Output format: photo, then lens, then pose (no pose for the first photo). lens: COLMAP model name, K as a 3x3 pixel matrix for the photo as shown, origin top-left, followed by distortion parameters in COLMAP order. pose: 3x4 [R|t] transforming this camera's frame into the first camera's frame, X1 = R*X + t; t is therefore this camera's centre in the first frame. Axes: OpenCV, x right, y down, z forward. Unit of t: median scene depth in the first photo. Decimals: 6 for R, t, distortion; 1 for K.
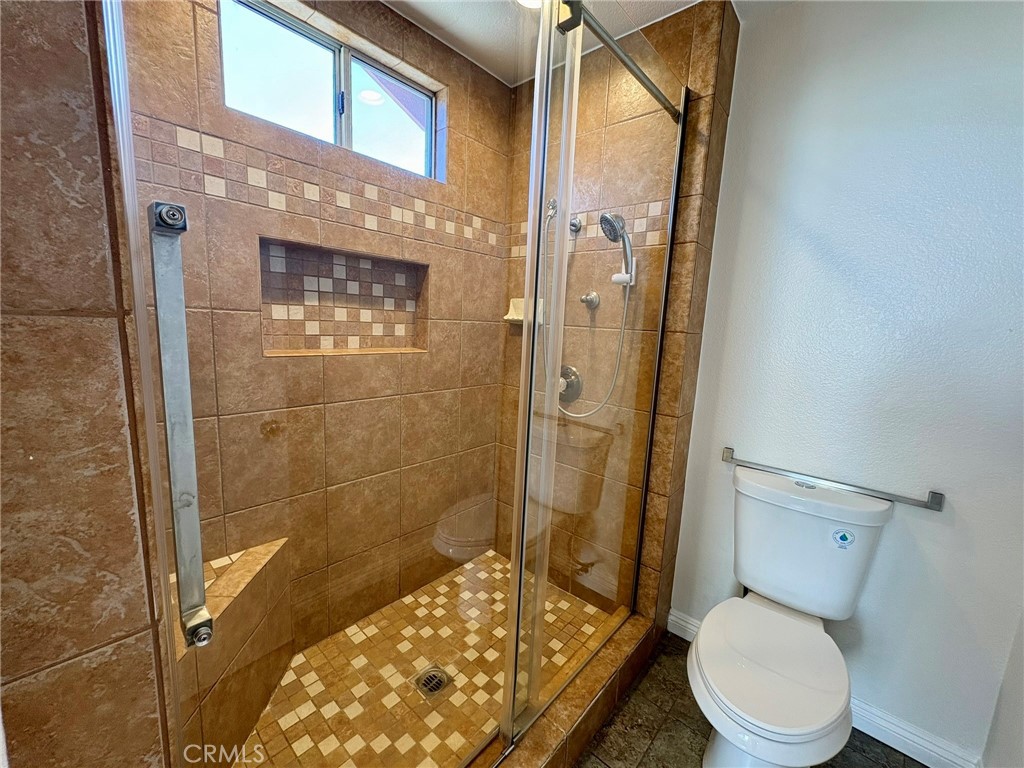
lens RADIAL K [[408.2, 0, 512.3], [0, 408.2, 380.1], [0, 0, 1]] dist [0.000027, 0.000600]
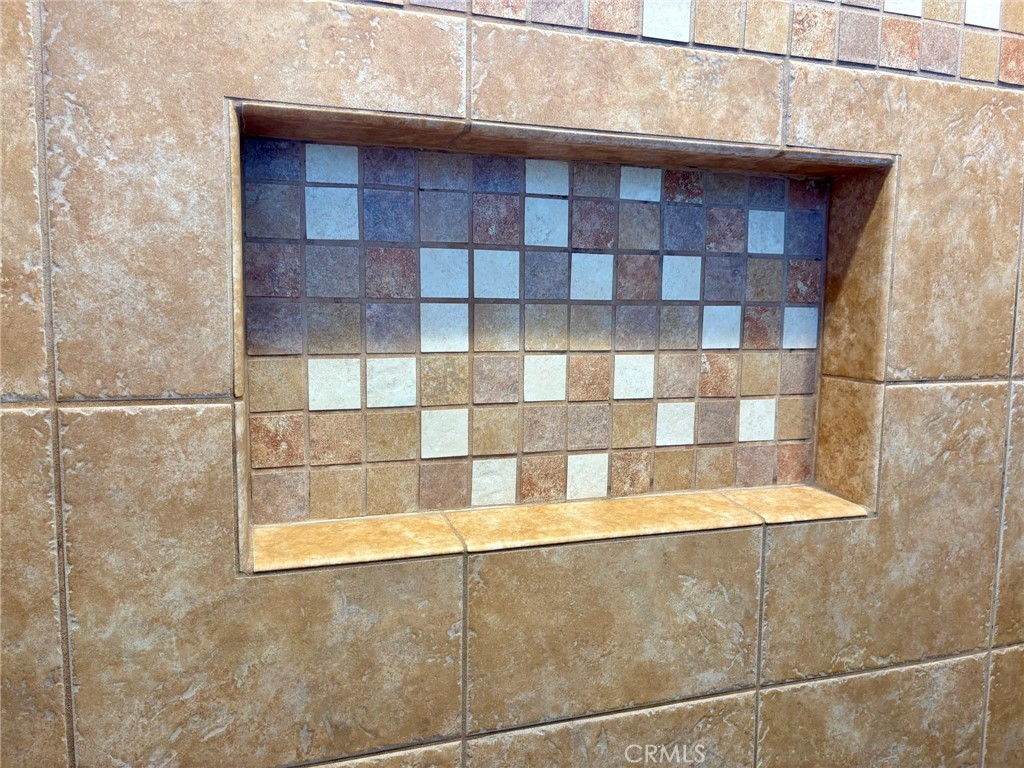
lens RADIAL K [[773.5, 0, 515.0], [0, 773.5, 381.5], [0, 0, 1]] dist [0.046552, -0.053665]
pose [[0.869815, 0.018969, -0.493014, -0.183984], [-0.042726, 0.998403, -0.036967, -0.137848], [0.491525, 0.053219, 0.869236, 0.542037]]
